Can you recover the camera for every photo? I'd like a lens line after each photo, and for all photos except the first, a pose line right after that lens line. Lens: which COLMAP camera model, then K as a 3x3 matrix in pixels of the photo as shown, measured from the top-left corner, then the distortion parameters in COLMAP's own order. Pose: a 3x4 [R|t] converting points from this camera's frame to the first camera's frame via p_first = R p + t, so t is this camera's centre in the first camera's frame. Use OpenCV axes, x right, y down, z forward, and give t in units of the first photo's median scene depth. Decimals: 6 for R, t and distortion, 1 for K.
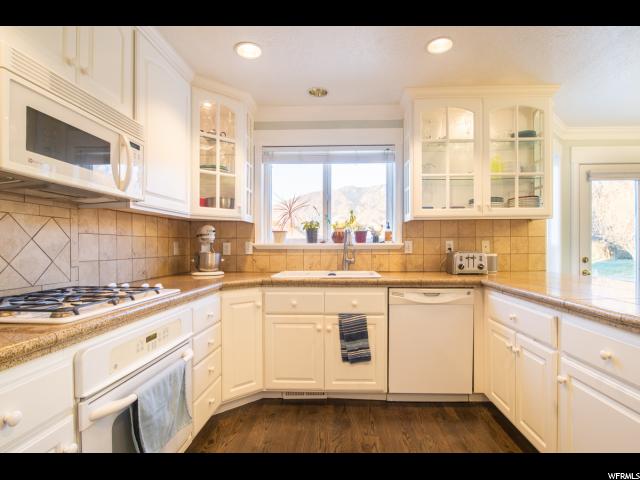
lens RADIAL K [[334.4, 0, 331.9], [0, 334.4, 242.8], [0, 0, 1]] dist [-0.002026, -0.000124]
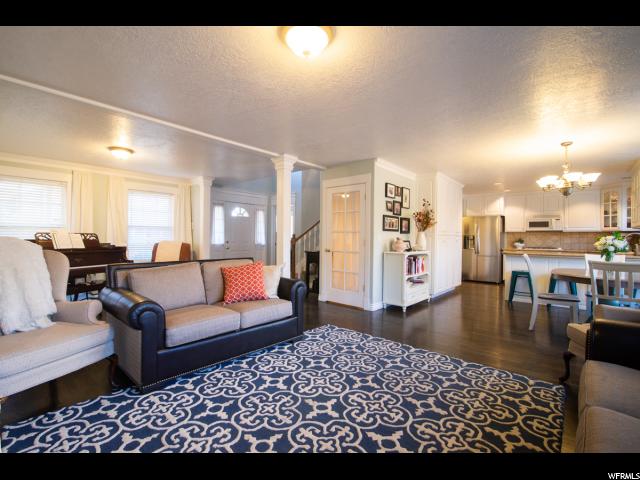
lens RADIAL K [[295.1, 0, 313.4], [0, 295.1, 239.0], [0, 0, 1]] dist [-0.017281, -0.000080]
pose [[-0.640366, 0.001469, -0.768068, 2.777417], [0.001000, 0.999999, 0.001079, -0.008564], [0.768069, -0.000077, -0.640367, 0.550346]]
